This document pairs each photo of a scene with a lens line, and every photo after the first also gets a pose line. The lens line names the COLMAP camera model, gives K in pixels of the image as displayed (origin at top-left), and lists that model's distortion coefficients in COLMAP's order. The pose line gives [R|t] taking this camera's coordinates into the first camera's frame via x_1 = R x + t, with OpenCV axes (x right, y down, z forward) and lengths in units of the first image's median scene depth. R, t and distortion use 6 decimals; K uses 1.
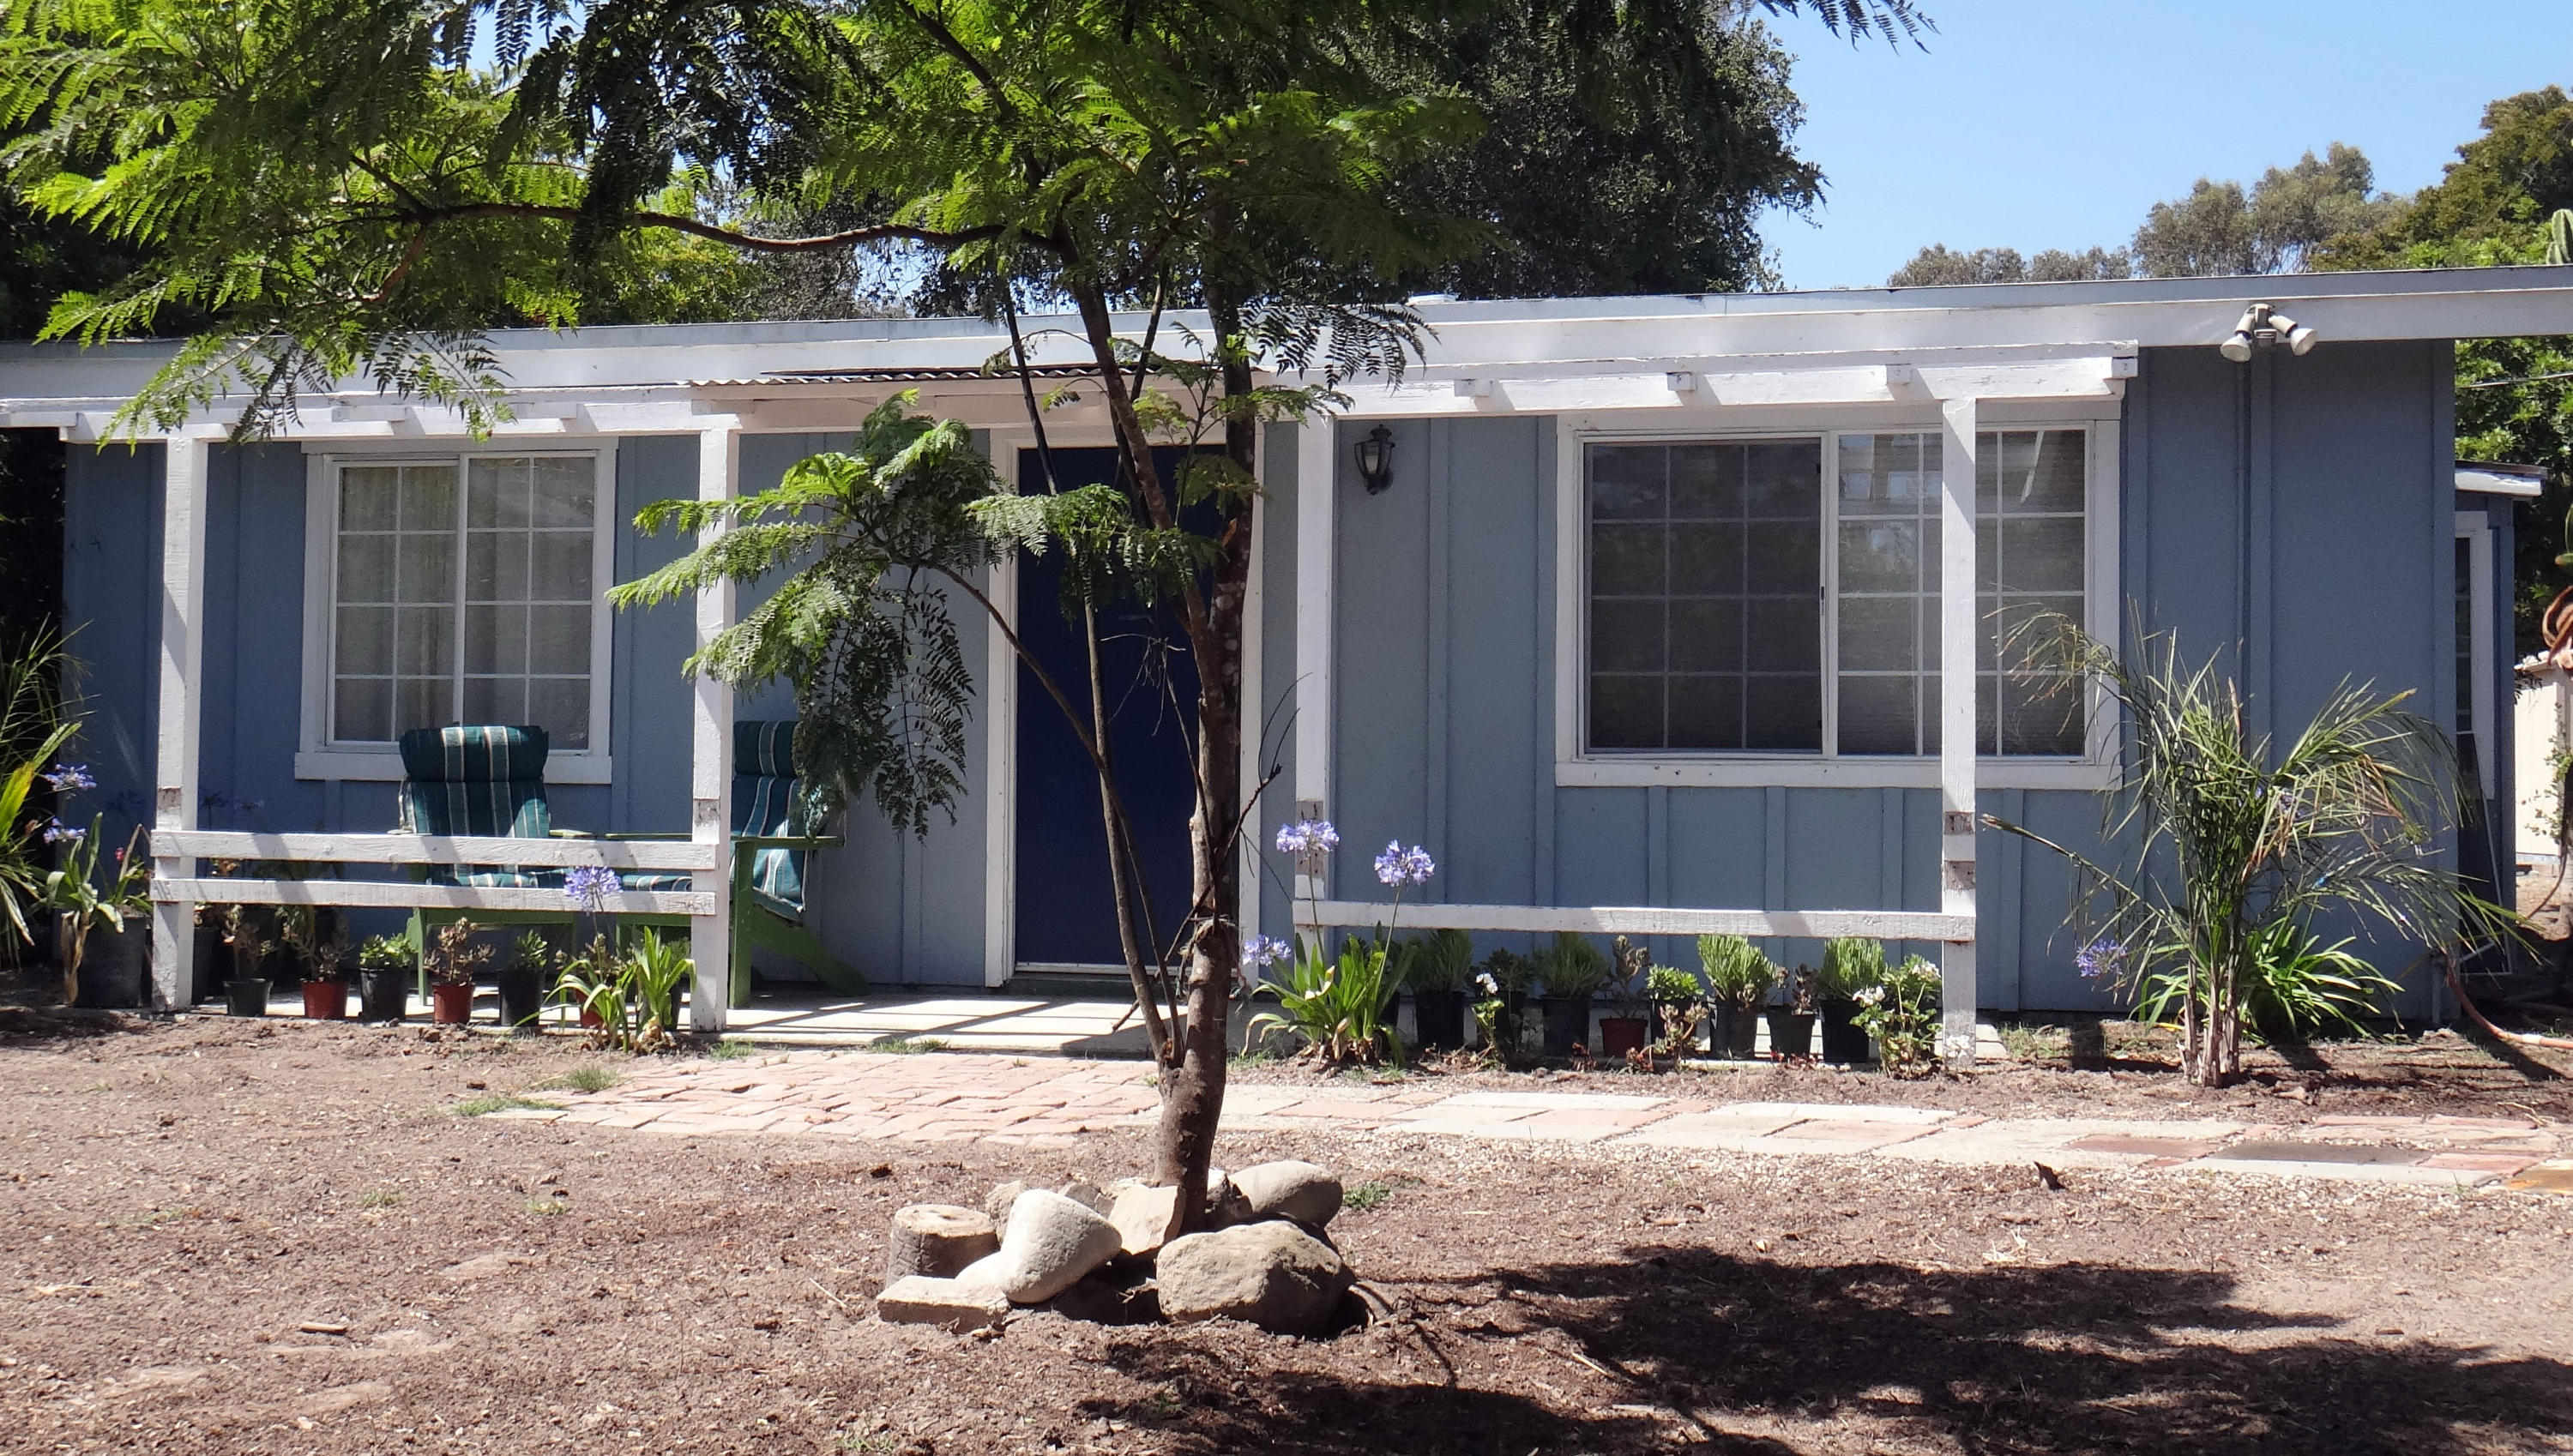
lens RADIAL K [[2655.9, 0, 1267.6], [0, 2655.9, 734.1], [0, 0, 1]] dist [0.014560, 0.021303]
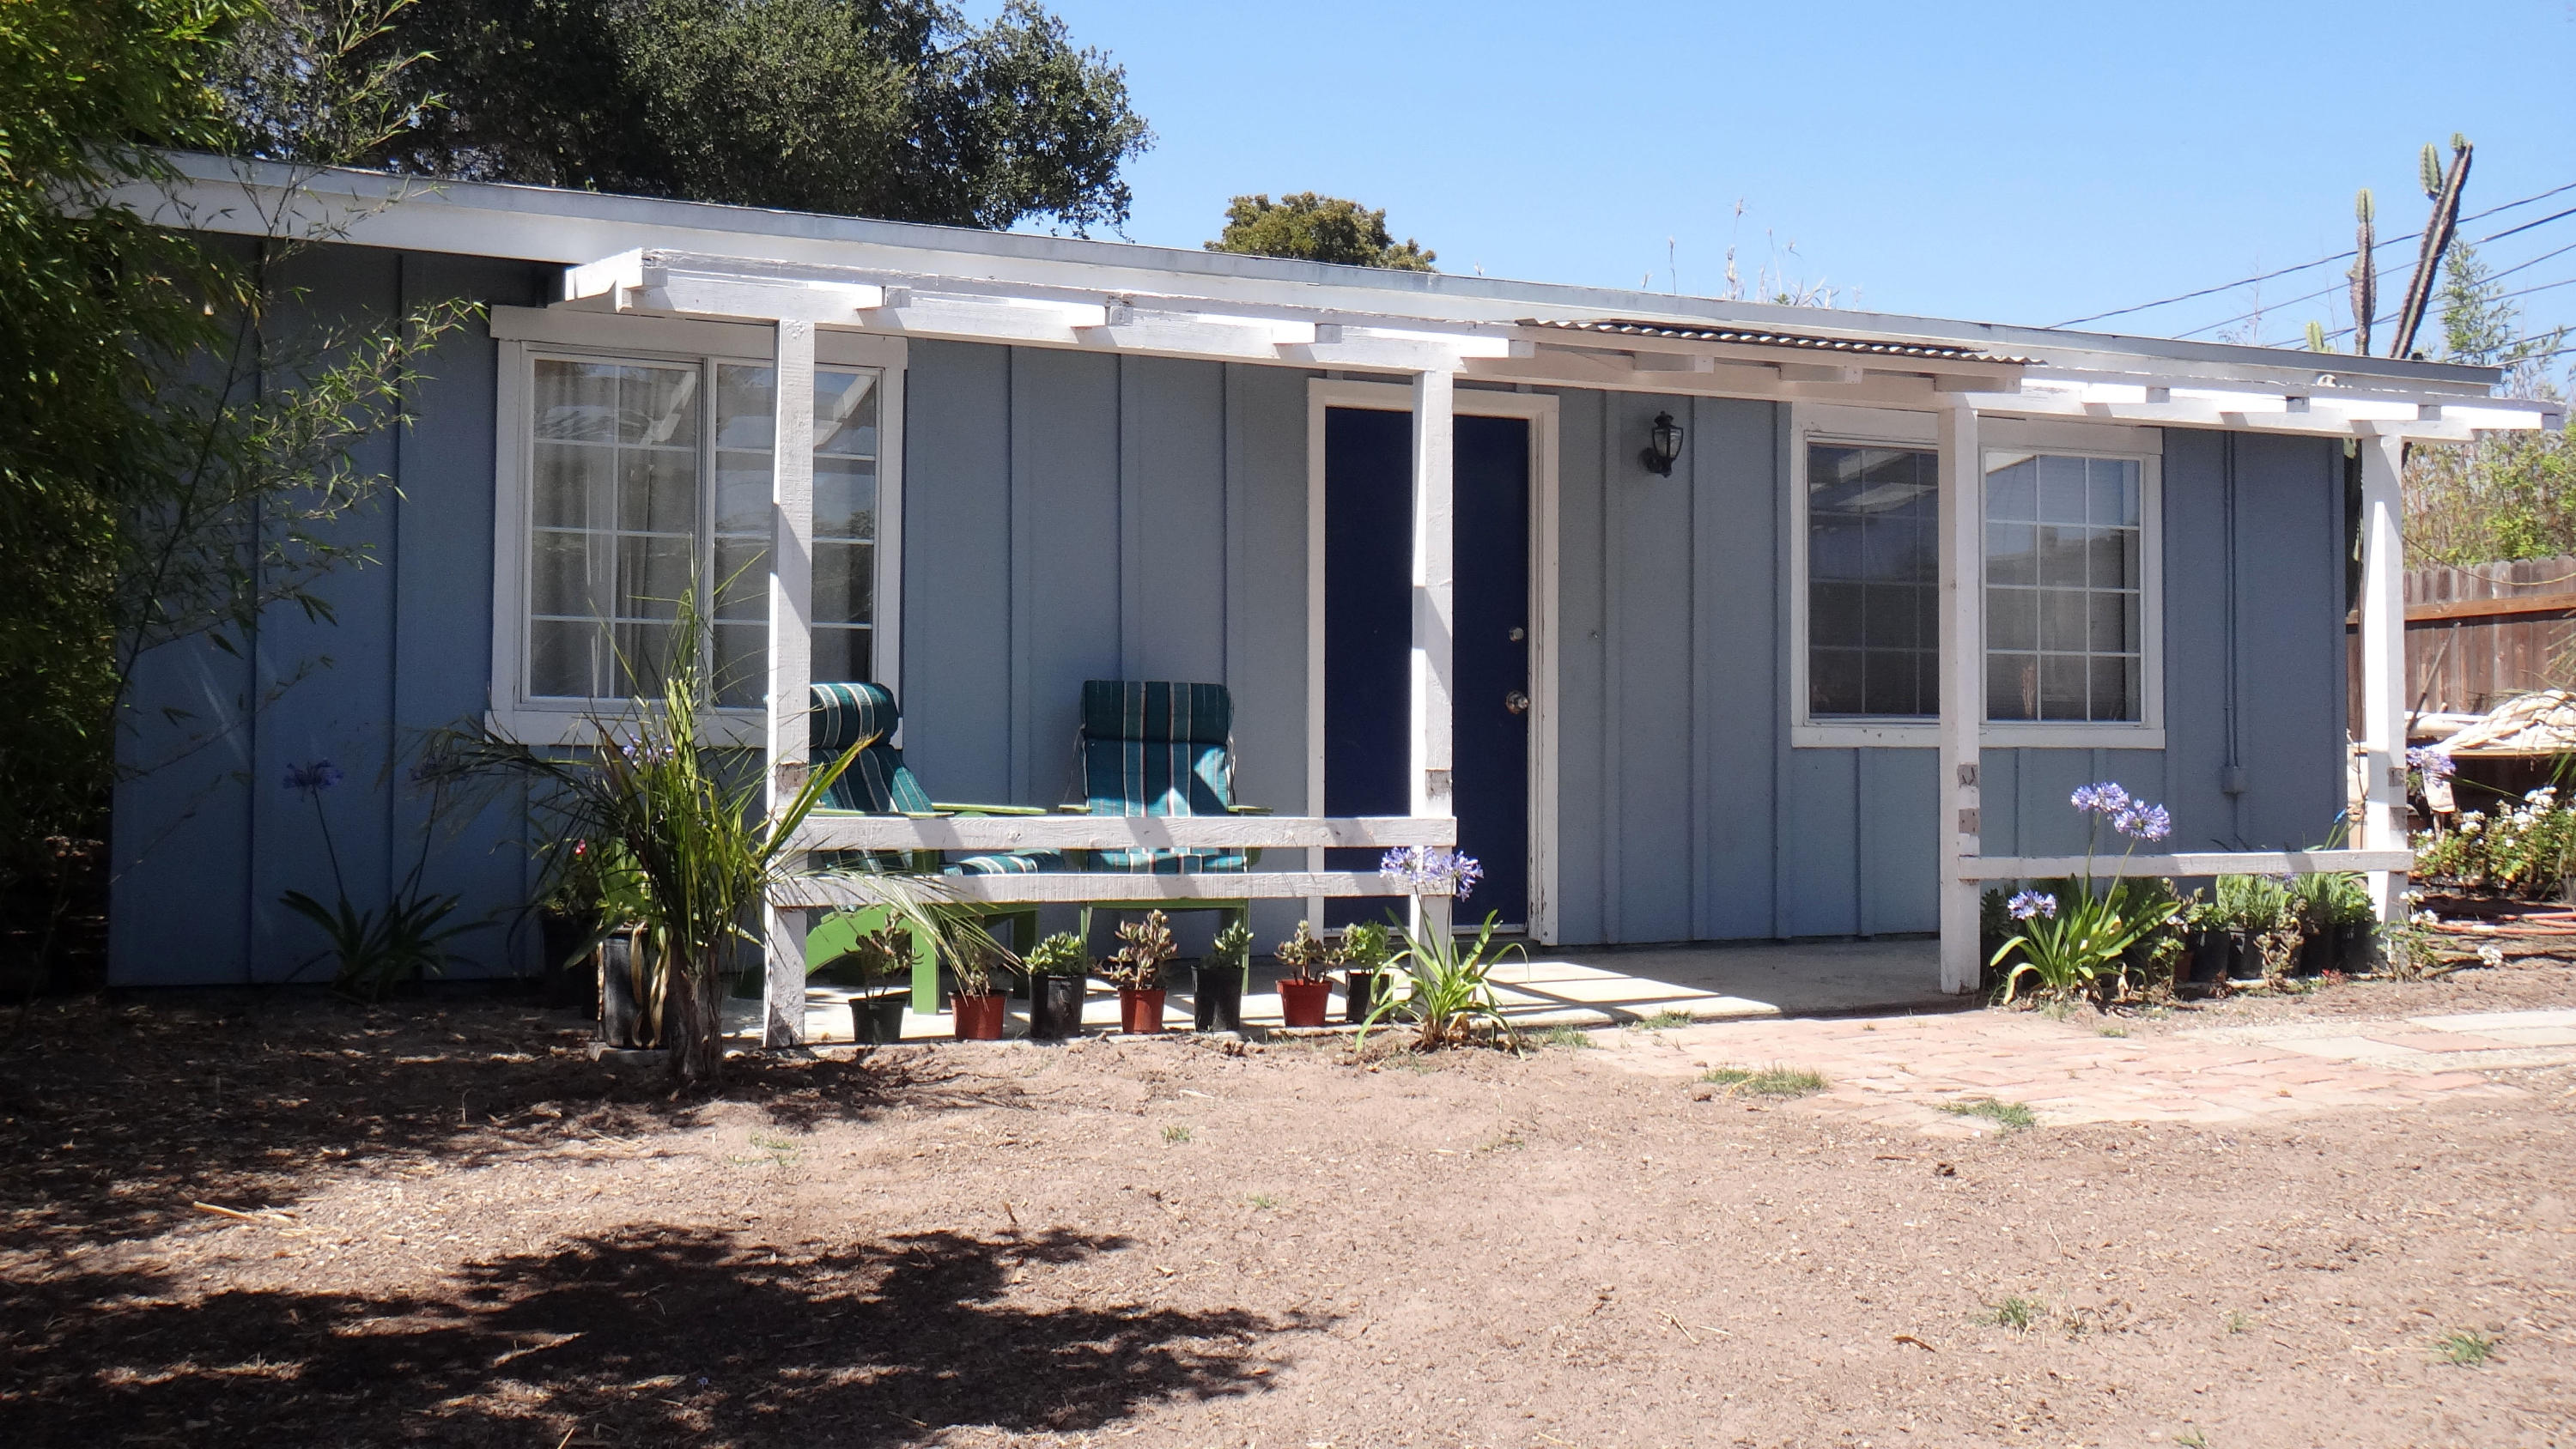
lens RADIAL K [[2312.4, 0, 1288.0], [0, 2312.4, 724.5], [0, 0, 1]] dist [0.020882, 0.002016]
pose [[0.812003, 0.000246, 0.583653, -0.682967], [-0.009640, 0.999869, 0.012990, -0.000768], [-0.583573, -0.016175, 0.811899, 0.356122]]
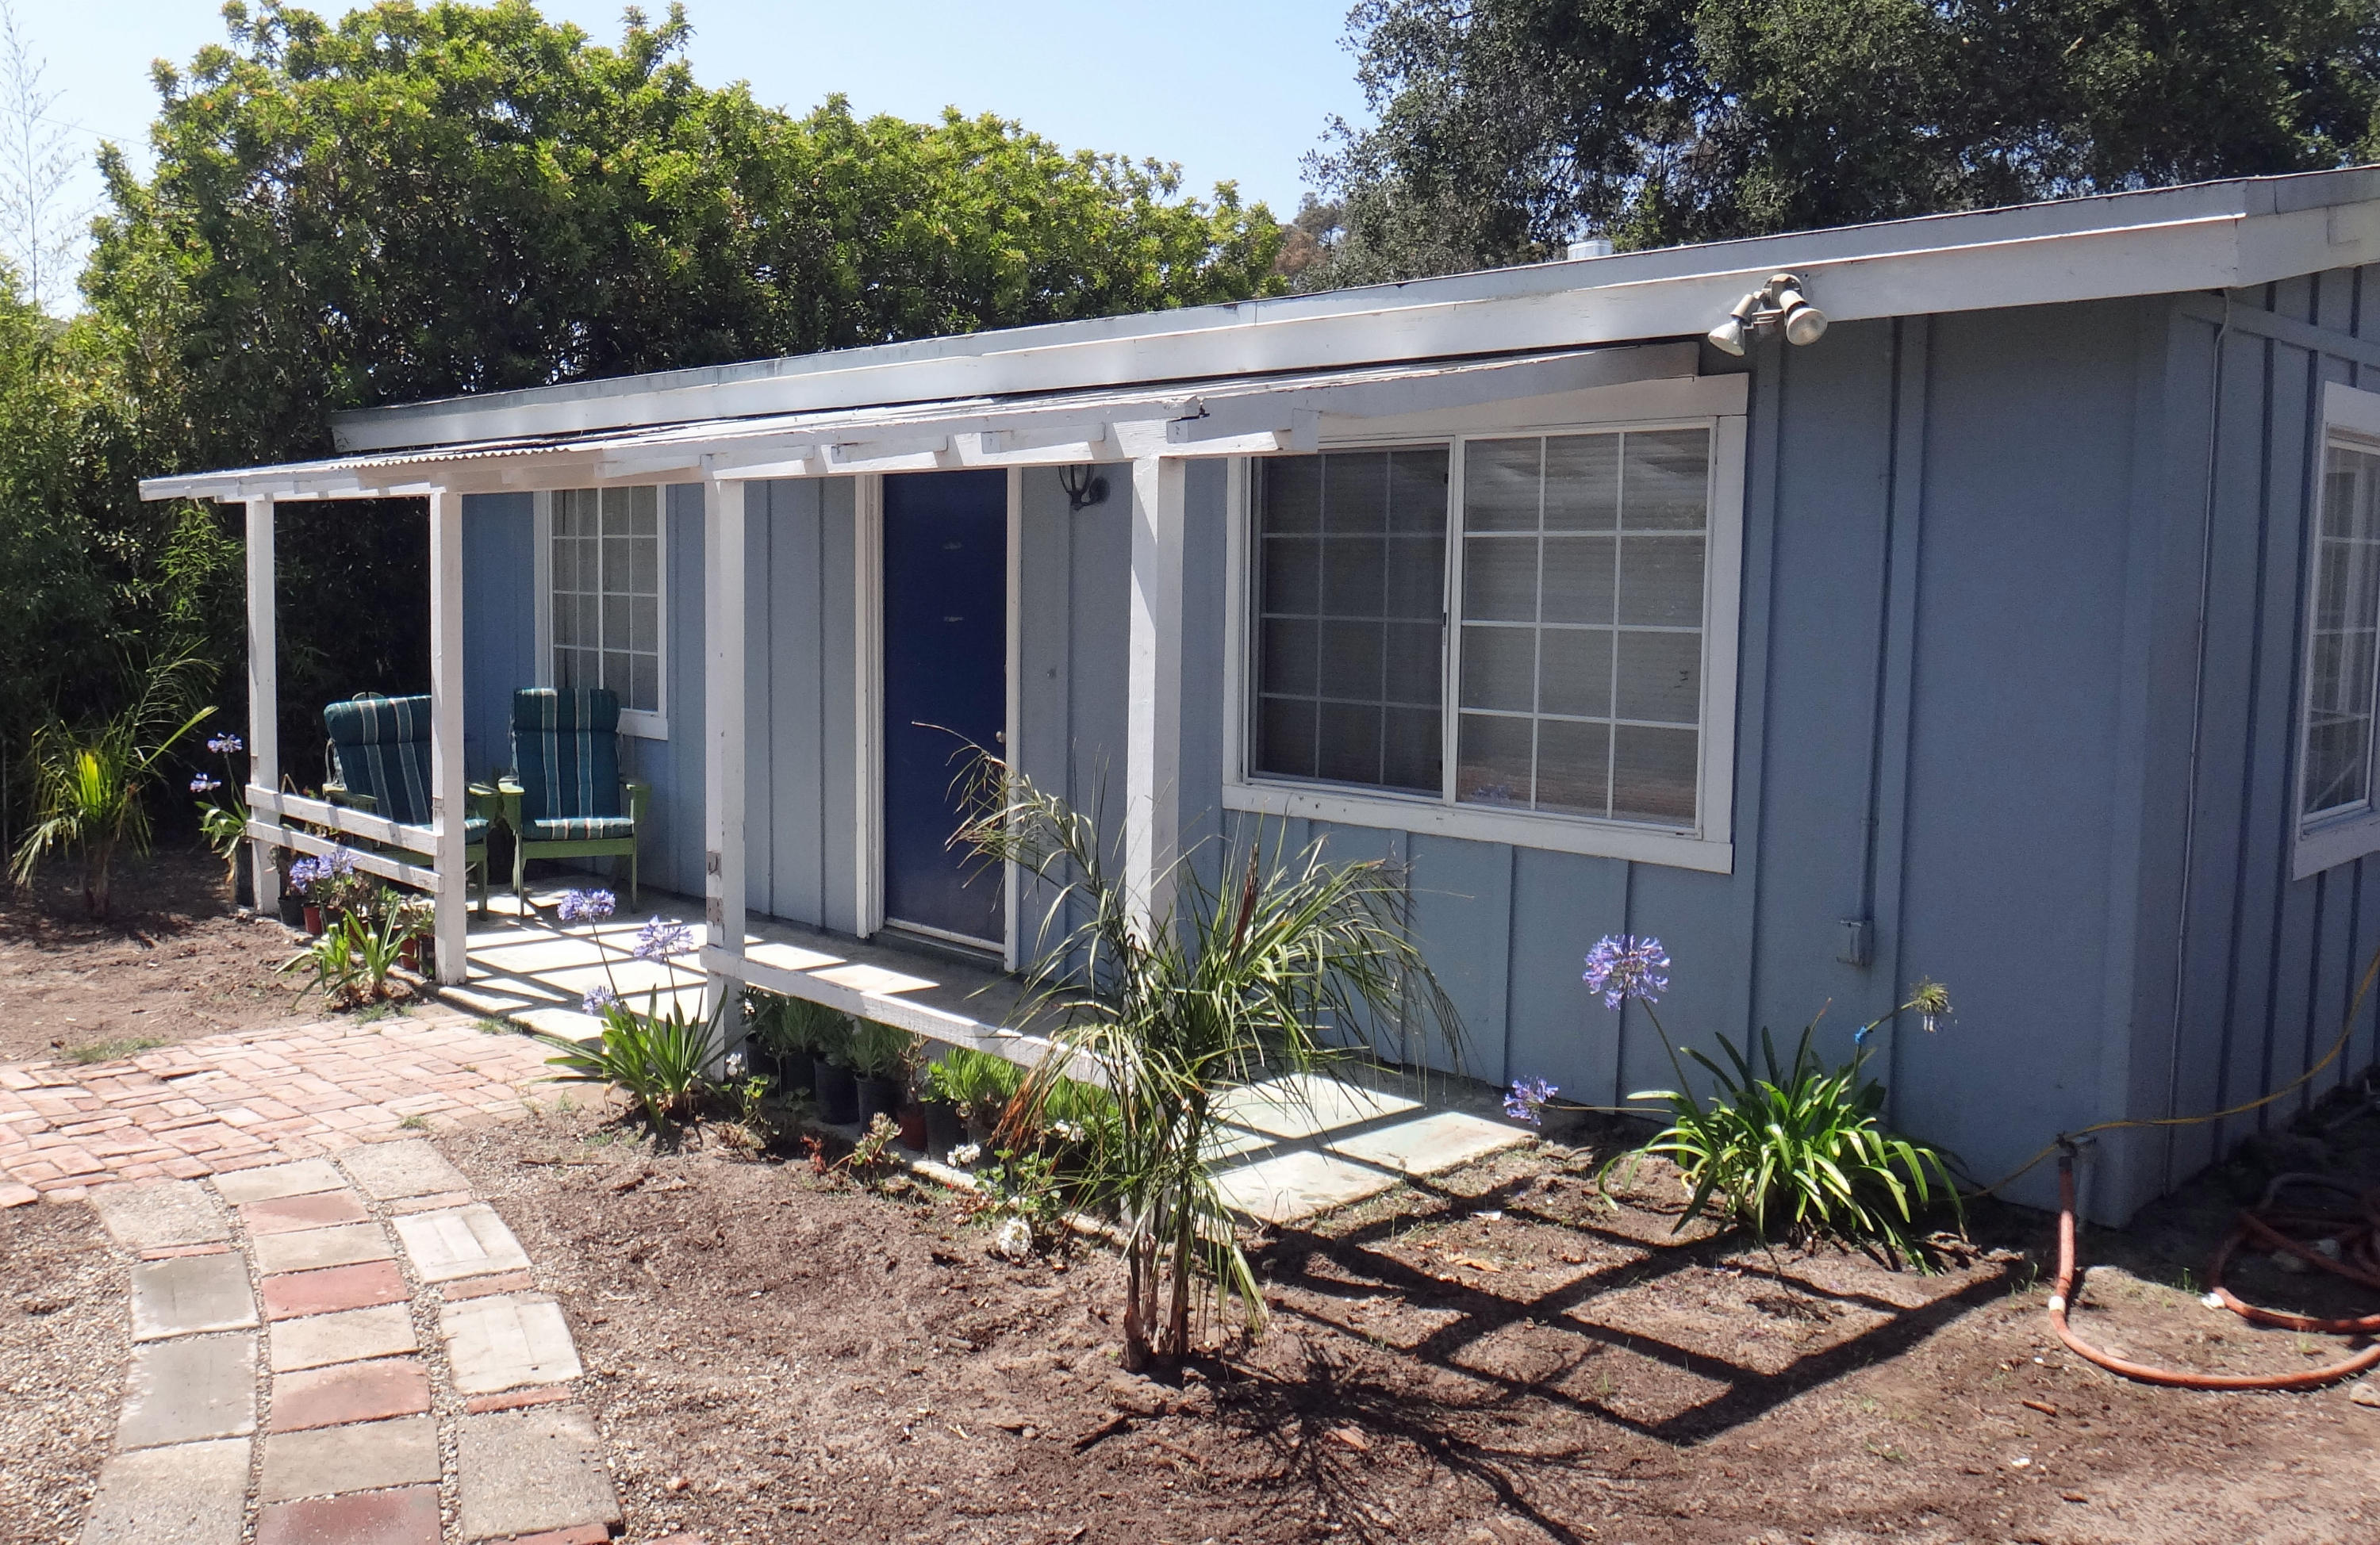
lens RADIAL K [[1972.7, 0, 1036.7], [0, 1972.7, 734.3], [0, 0, 1]] dist [-0.103040, 0.004189]
pose [[0.811903, 0.047558, -0.581852, 0.507662], [0.013623, 0.994862, 0.100324, -0.086755], [0.583634, -0.089380, 0.807083, 0.409617]]
